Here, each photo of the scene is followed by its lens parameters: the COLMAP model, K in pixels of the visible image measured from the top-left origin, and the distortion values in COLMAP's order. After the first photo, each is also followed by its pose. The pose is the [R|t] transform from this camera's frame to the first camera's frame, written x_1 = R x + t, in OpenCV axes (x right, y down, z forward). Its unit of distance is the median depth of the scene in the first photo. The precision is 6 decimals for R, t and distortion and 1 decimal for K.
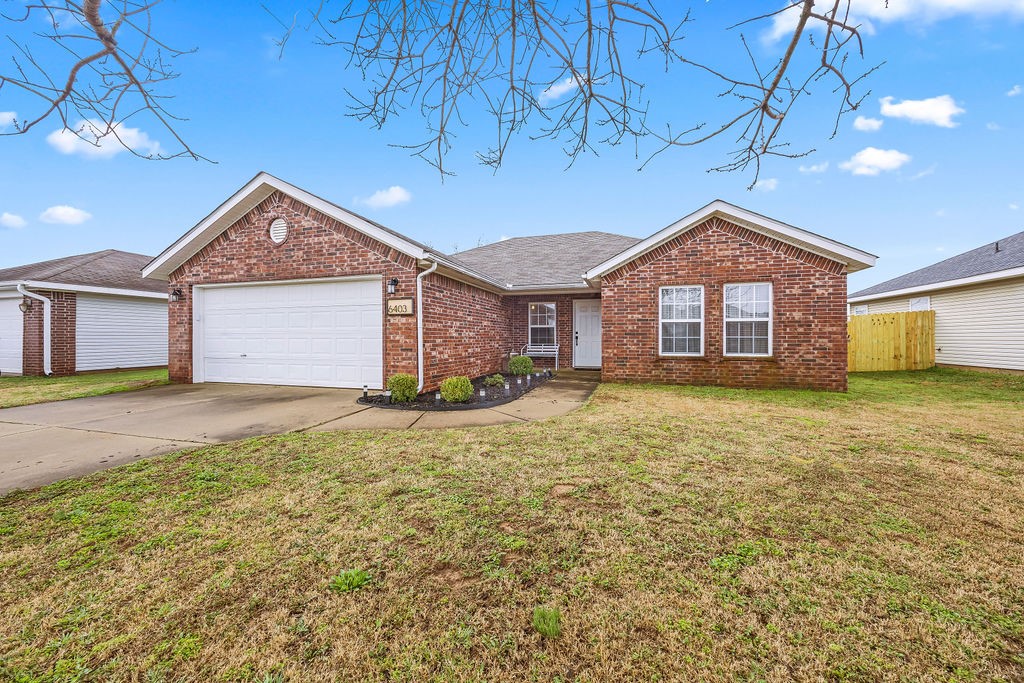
lens RADIAL K [[390.5, 0, 510.8], [0, 390.5, 339.1], [0, 0, 1]] dist [0.001521, -0.000089]
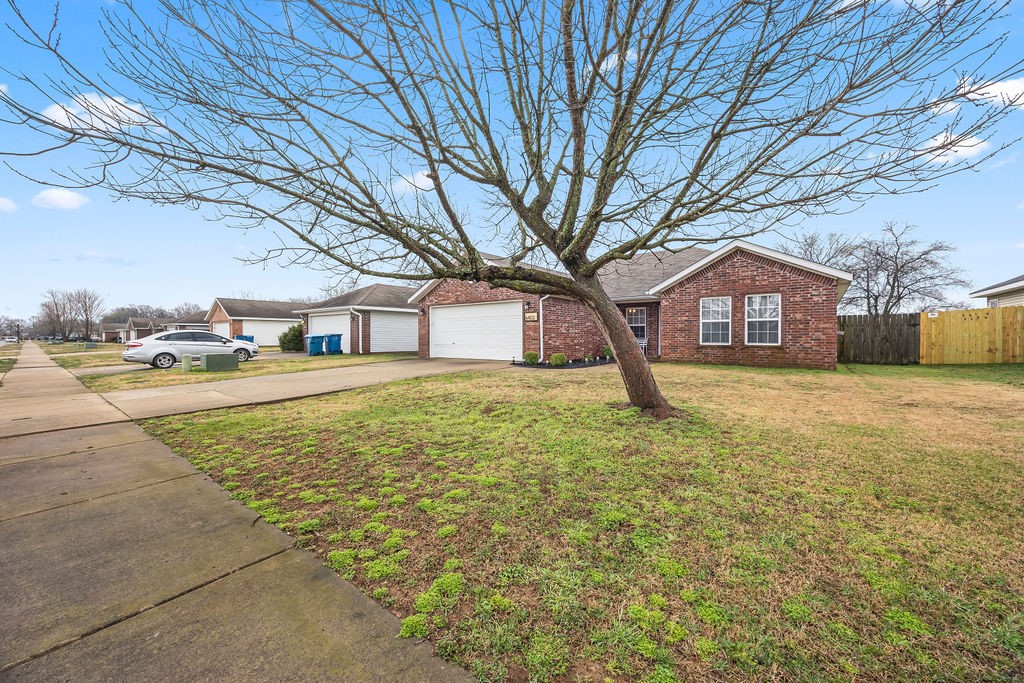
lens RADIAL K [[390.5, 0, 511.3], [0, 390.5, 338.8], [0, 0, 1]] dist [0.001521, -0.000089]
pose [[0.931070, 0.000311, -0.364841, 0.264148], [0.000945, 0.999994, 0.003265, 0.015153], [0.364840, -0.003385, 0.931064, -0.661361]]
